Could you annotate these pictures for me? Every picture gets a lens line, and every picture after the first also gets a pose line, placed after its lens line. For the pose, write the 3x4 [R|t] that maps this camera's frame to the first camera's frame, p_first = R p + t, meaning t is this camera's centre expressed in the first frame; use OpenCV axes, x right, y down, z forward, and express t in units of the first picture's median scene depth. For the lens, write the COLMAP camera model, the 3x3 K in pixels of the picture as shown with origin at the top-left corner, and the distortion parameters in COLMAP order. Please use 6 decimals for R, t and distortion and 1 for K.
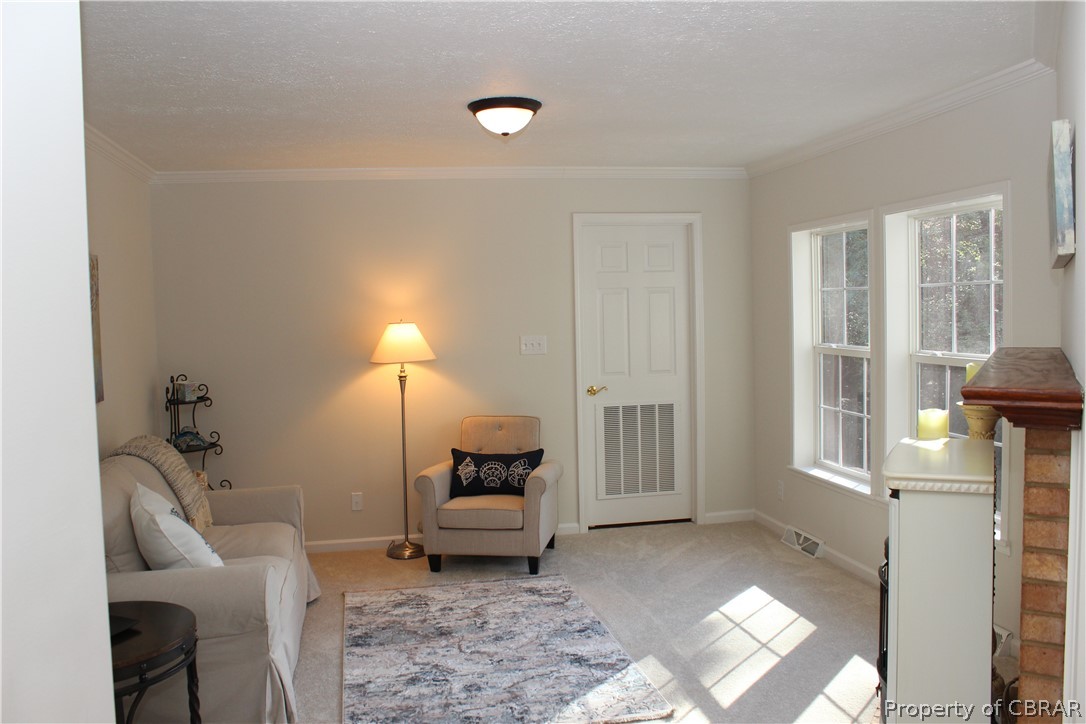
lens RADIAL K [[912.7, 0, 531.2], [0, 912.7, 364.8], [0, 0, 1]] dist [-0.163434, 0.141983]
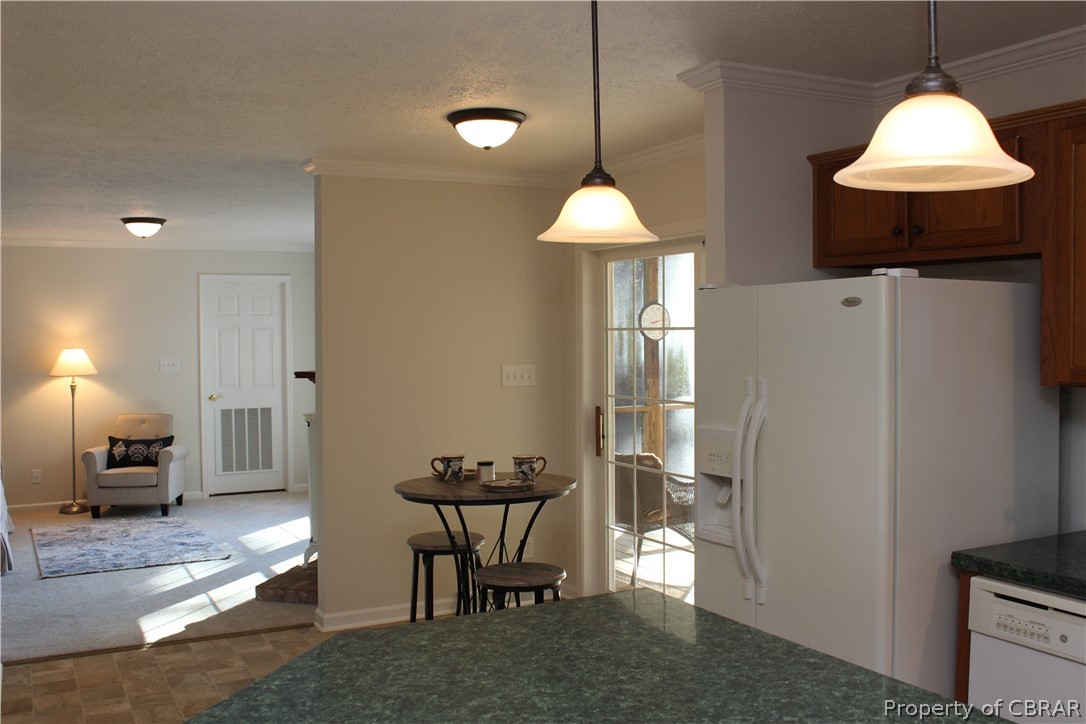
lens RADIAL K [[1005.4, 0, 528.5], [0, 1005.4, 362.4], [0, 0, 1]] dist [-0.142862, 0.138841]
pose [[0.951918, 0.011387, 0.306140, 0.069429], [0.000189, 0.999287, -0.037757, 0.035496], [-0.306351, 0.036000, 0.951238, -0.707686]]
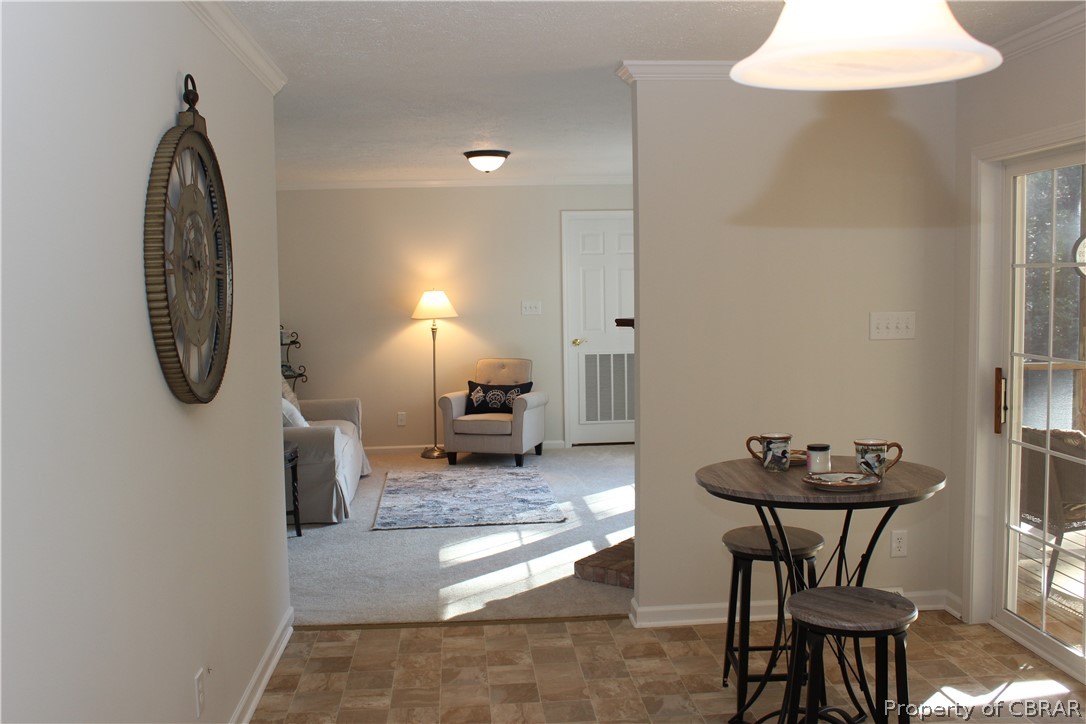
lens RADIAL K [[1005.4, 0, 528.5], [0, 1005.4, 362.4], [0, 0, 1]] dist [-0.142862, 0.138841]
pose [[0.994700, 0.017653, -0.101295, 0.165667], [-0.015117, 0.999554, 0.025746, 0.023381], [0.101705, -0.024078, 0.994523, -0.542946]]
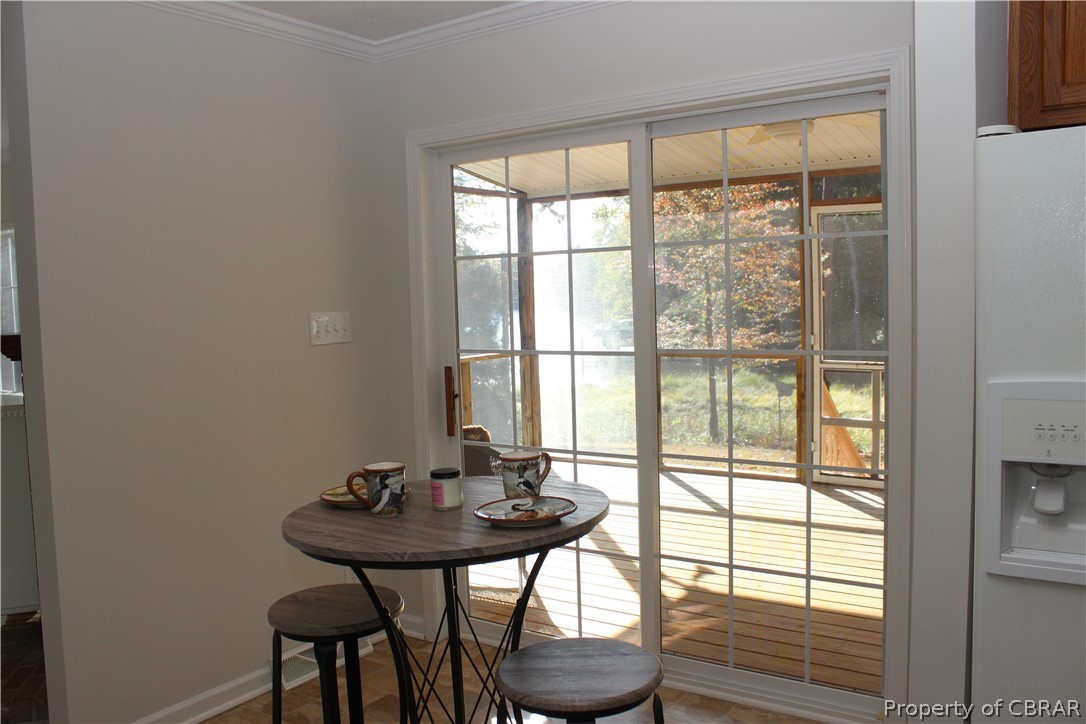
lens RADIAL K [[912.7, 0, 531.2], [0, 912.7, 364.8], [0, 0, 1]] dist [-0.163434, 0.141983]
pose [[0.713171, -0.049136, 0.699266, 0.030589], [0.053463, 0.998447, 0.015632, 0.033038], [-0.698948, 0.026236, 0.714691, -0.273548]]
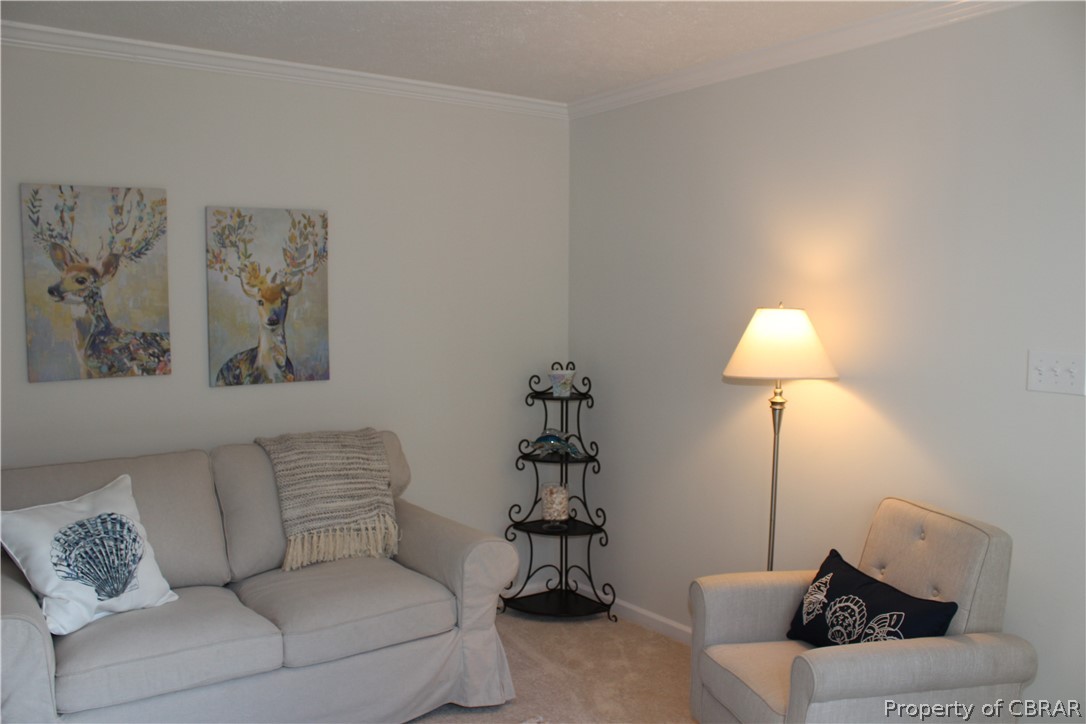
lens RADIAL K [[912.7, 0, 531.2], [0, 912.7, 364.8], [0, 0, 1]] dist [-0.163434, 0.141983]
pose [[0.413242, 0.098316, -0.905299, 0.311992], [-0.067753, 0.994719, 0.077100, -0.045092], [0.908097, 0.029476, 0.417720, 0.636735]]
